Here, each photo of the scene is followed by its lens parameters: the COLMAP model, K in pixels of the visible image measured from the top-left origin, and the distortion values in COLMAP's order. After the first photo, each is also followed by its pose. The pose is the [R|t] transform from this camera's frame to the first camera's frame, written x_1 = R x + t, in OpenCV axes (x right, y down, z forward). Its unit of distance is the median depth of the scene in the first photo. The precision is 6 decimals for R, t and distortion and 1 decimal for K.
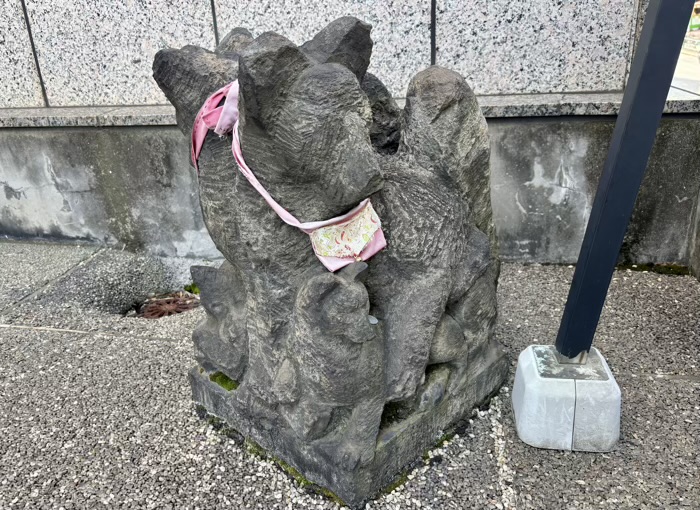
lens RADIAL K [[597.3, 0, 349.8], [0, 597.3, 260.1], [0, 0, 1]] dist [0.031190, 0.005882]
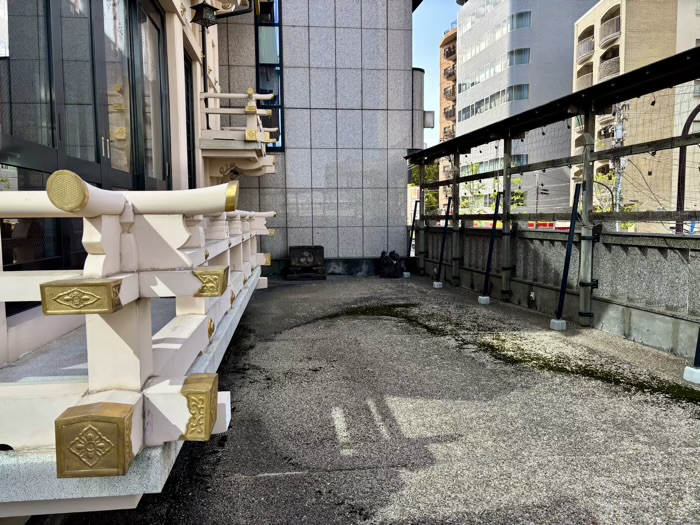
lens RADIAL K [[531.3, 0, 348.8], [0, 531.3, 259.7], [0, 0, 1]] dist [0.014539, -0.019459]
pose [[0.941460, 0.023218, 0.336323, -2.738223], [0.079978, 0.953763, -0.289723, 1.801490], [-0.327499, 0.299661, 0.896073, -5.248009]]
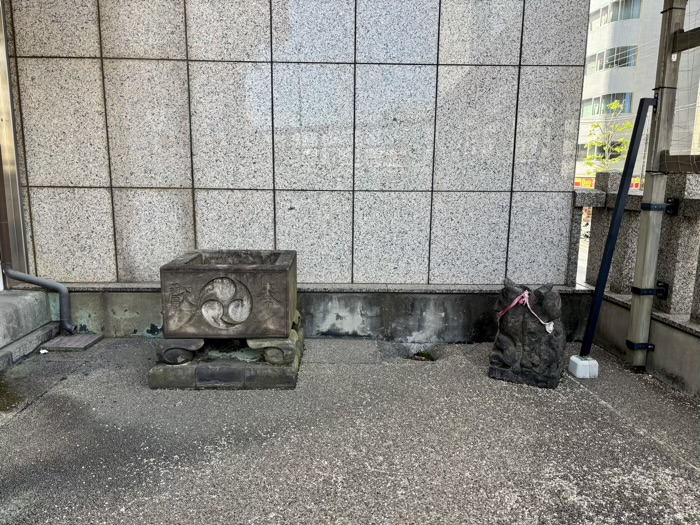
lens RADIAL K [[531.3, 0, 350.8], [0, 531.3, 265.6], [0, 0, 1]] dist [0.014539, -0.019459]
pose [[0.966008, 0.023504, 0.257442, -1.119138], [0.030195, 0.978783, -0.202664, 0.125575], [-0.256744, 0.203549, 0.944802, -1.136534]]
